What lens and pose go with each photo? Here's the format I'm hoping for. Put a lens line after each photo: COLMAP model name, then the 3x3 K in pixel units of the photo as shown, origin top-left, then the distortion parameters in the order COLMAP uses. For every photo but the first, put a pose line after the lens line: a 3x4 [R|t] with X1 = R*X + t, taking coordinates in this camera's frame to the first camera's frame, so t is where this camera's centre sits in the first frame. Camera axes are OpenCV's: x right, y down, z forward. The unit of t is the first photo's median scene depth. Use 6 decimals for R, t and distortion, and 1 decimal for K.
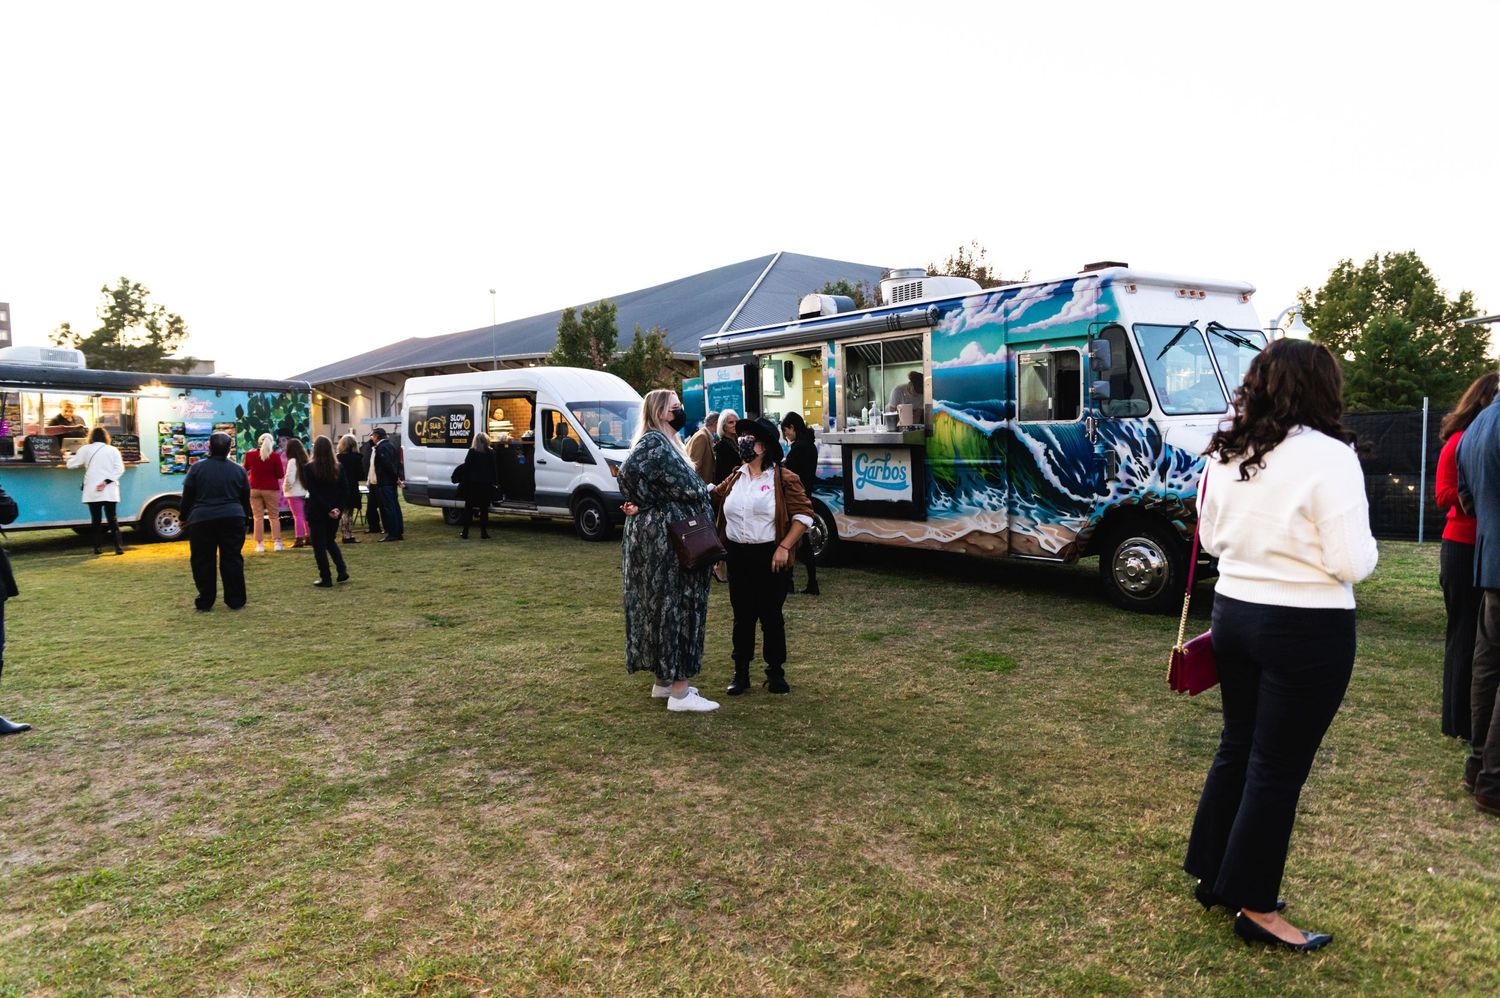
lens RADIAL K [[1031.1, 0, 750.0], [0, 1031.1, 499.0], [0, 0, 1]] dist [0.031839, -0.000979]
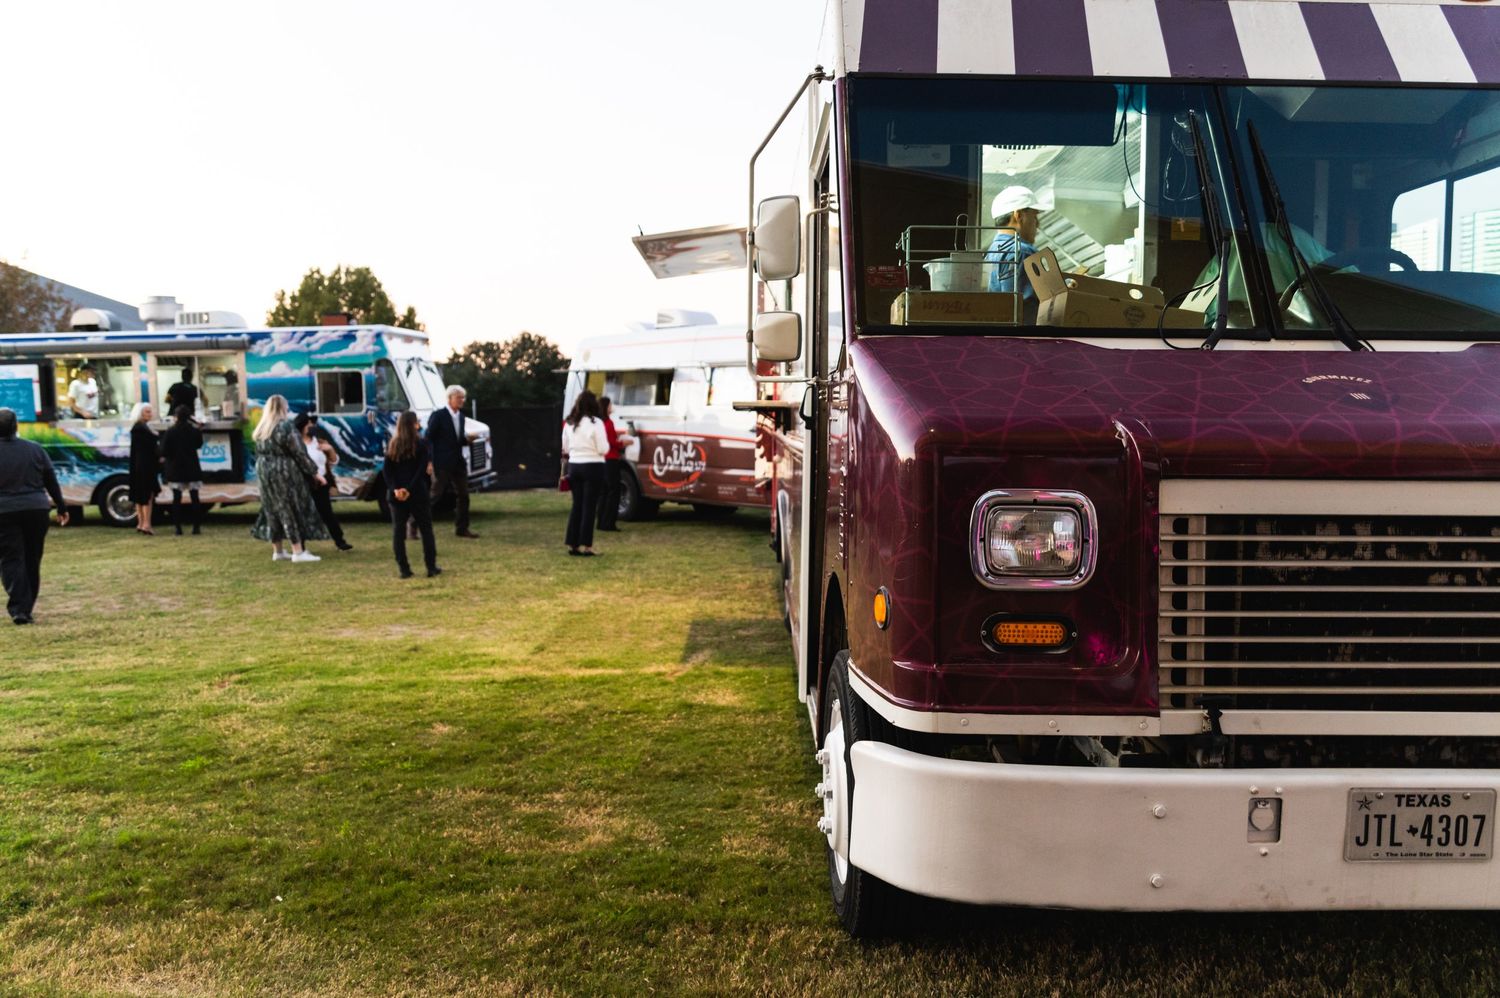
lens RADIAL K [[1143.1, 0, 750.0], [0, 1143.1, 499.0], [0, 0, 1]] dist [0.002258, 0.004185]
pose [[0.616454, -0.055859, 0.785407, -0.718686], [0.058460, 0.997974, 0.025093, 0.050126], [-0.785218, 0.030446, 0.618470, -0.602421]]
